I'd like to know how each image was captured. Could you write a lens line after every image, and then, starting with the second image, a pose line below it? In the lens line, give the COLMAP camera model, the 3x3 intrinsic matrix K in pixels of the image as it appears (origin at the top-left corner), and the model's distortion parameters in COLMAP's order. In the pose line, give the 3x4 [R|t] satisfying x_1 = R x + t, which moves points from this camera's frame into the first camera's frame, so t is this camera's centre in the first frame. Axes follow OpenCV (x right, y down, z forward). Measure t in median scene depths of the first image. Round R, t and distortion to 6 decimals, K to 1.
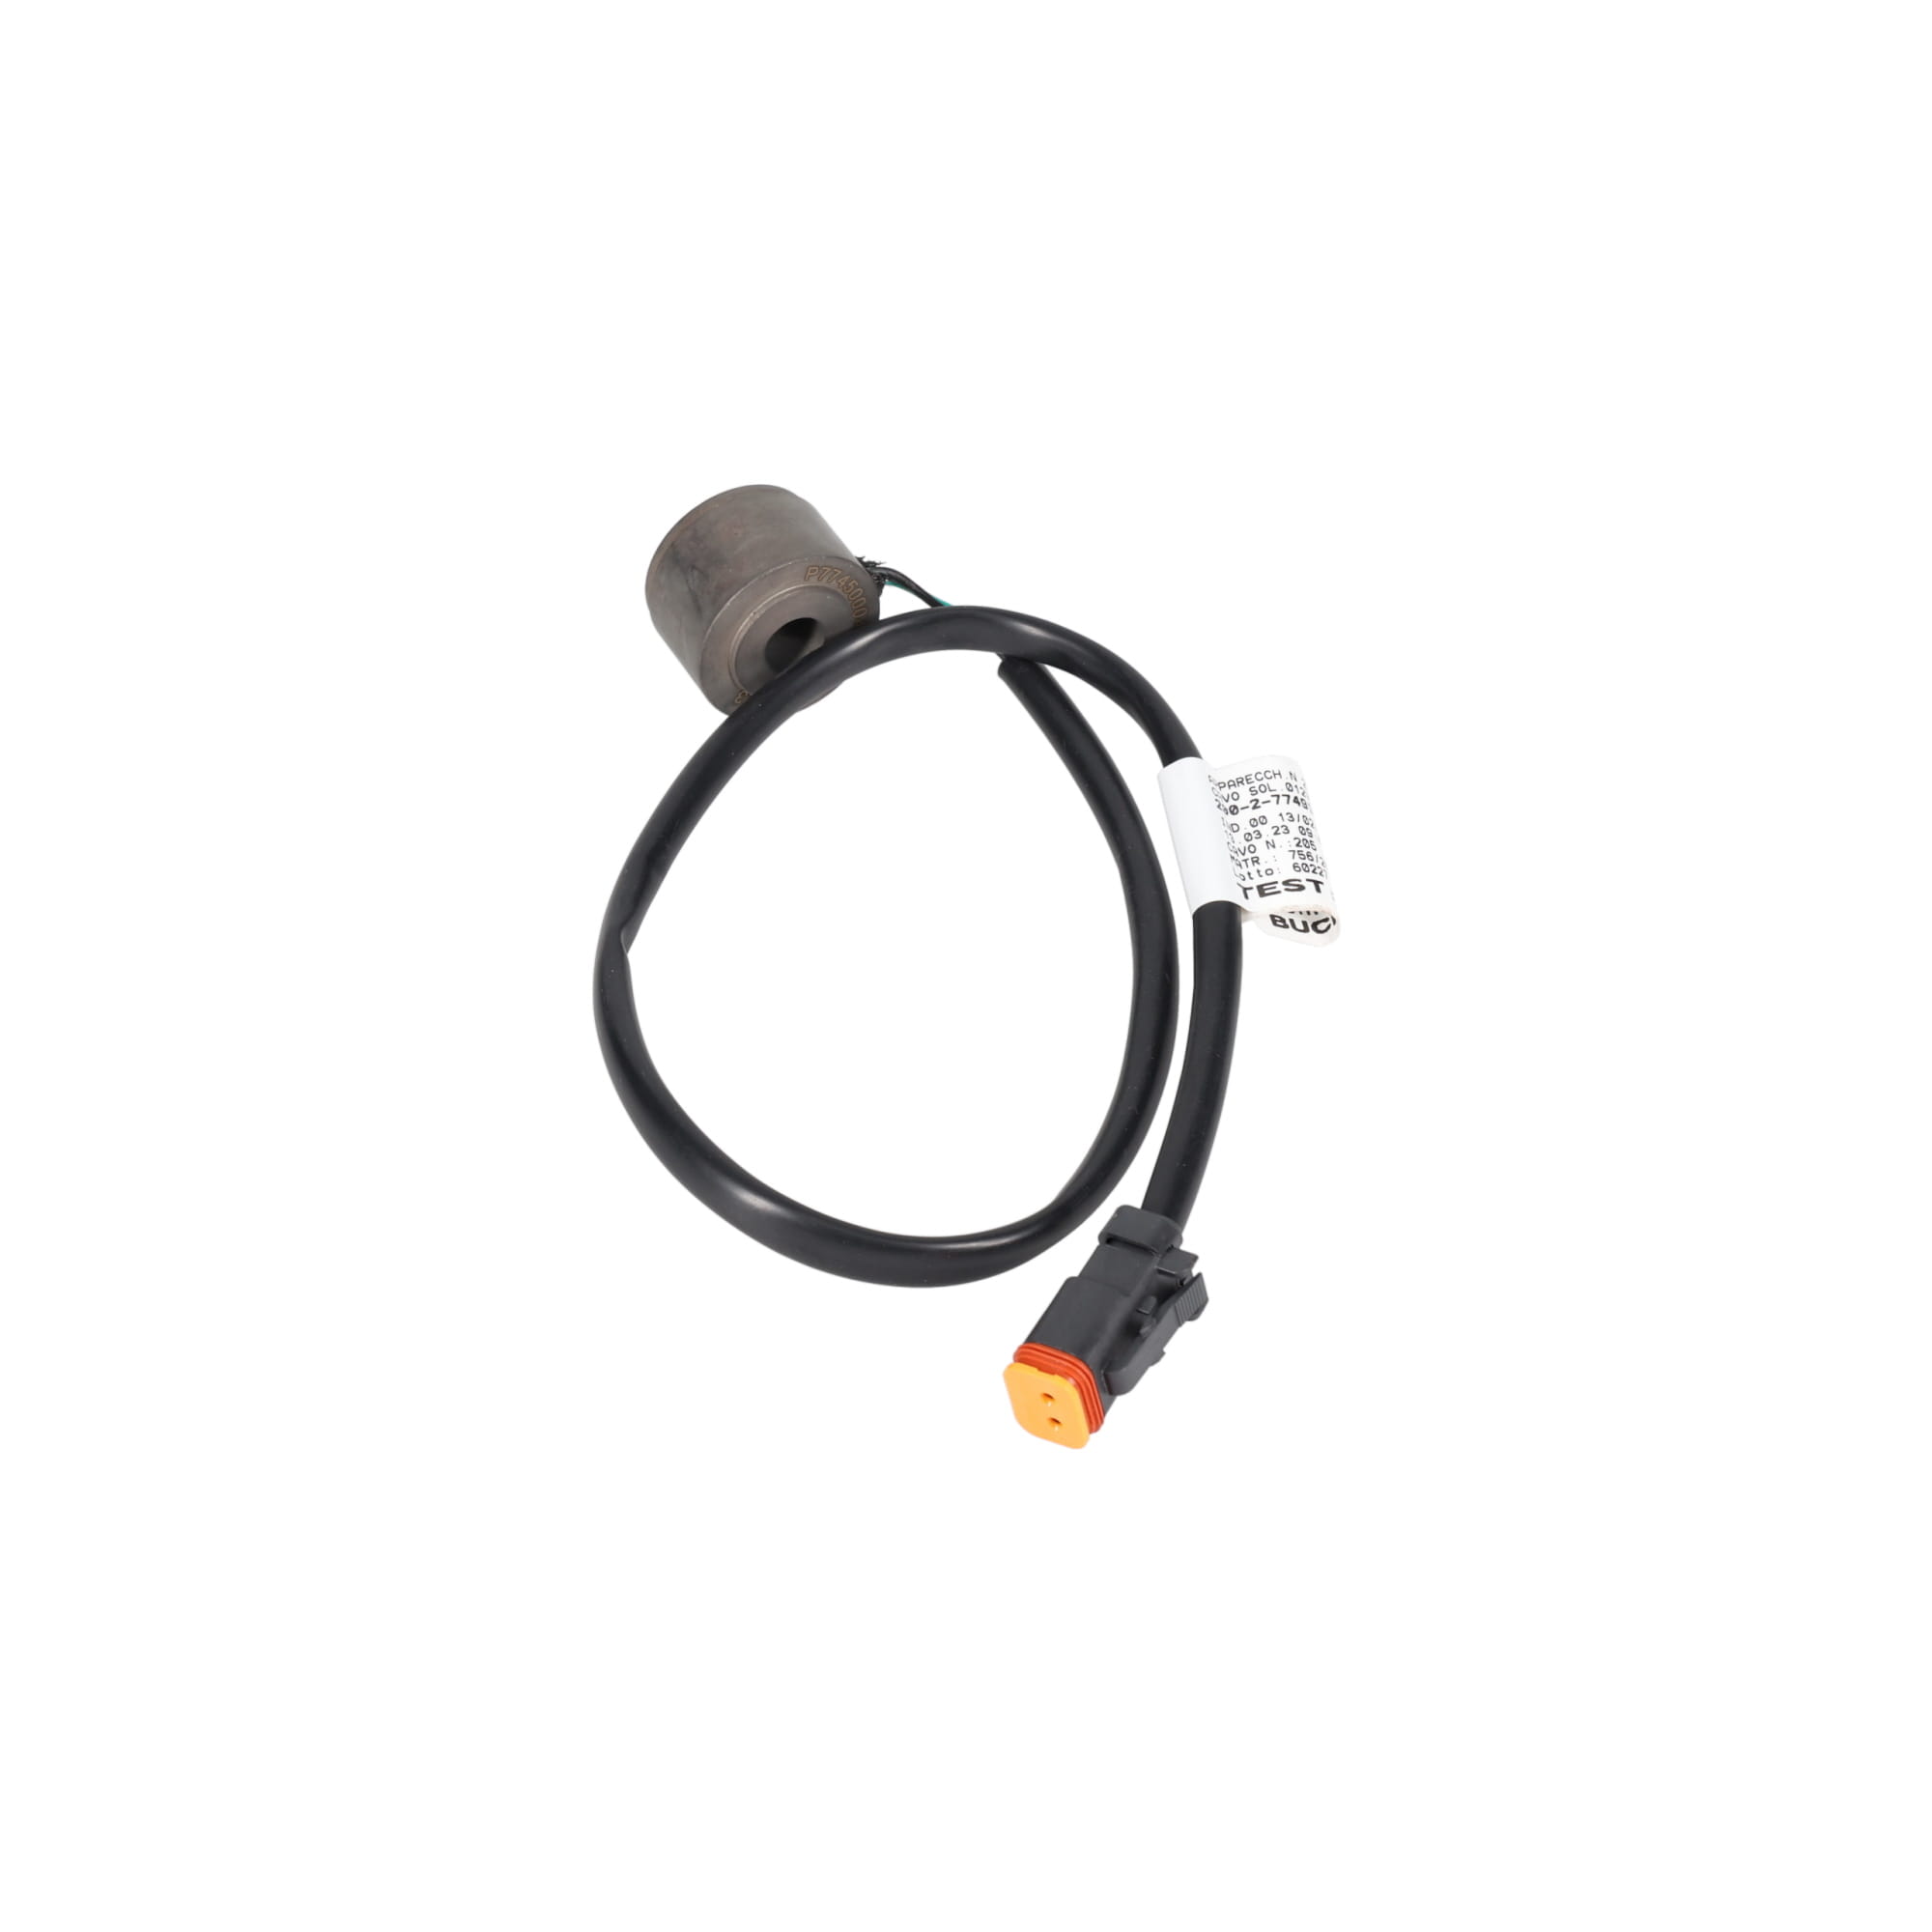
lens RADIAL K [[4289.4, 0, 966.7], [0, 4289.4, 969.2], [0, 0, 1]] dist [-0.034069, 0.000000]
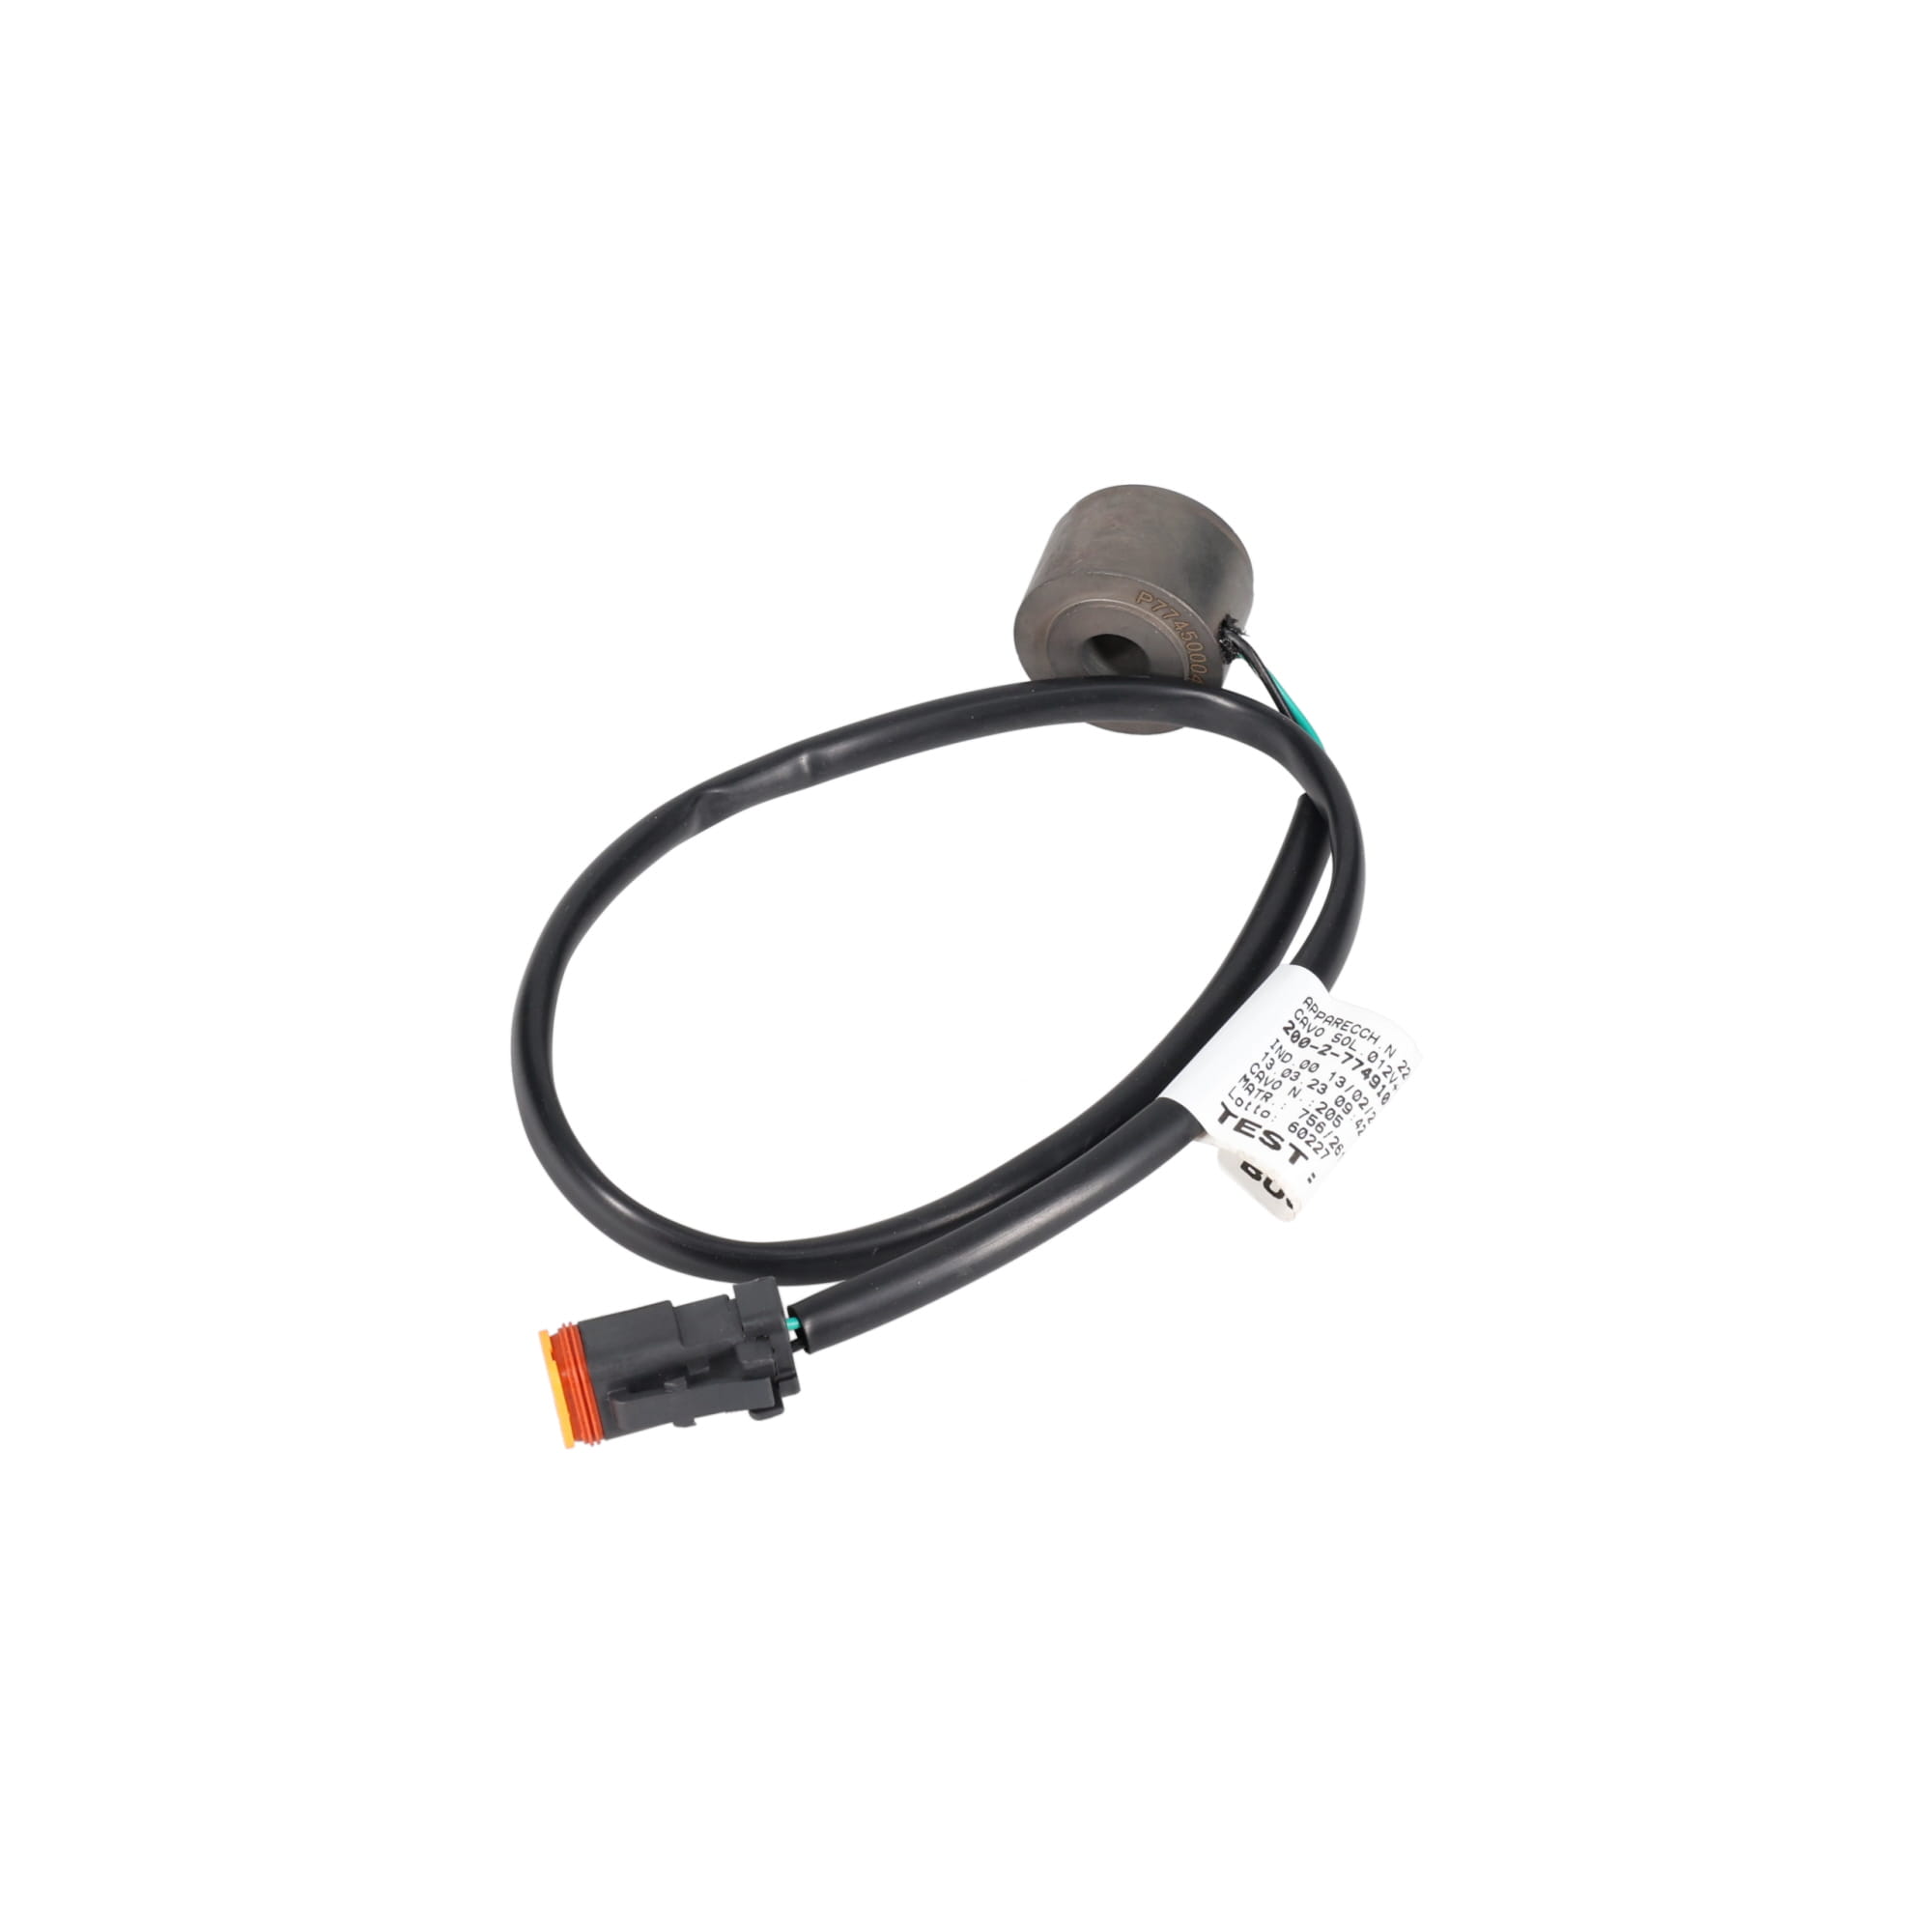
lens RADIAL K [[4289.4, 0, 969.3], [0, 4289.4, 965.2], [0, 0, 1]] dist [-0.034069, 0.000000]
pose [[0.694699, 0.527435, -0.489086, 0.445420], [-0.516316, 0.839057, 0.171470, -0.168947], [0.500810, 0.133403, 0.855215, 0.194153]]
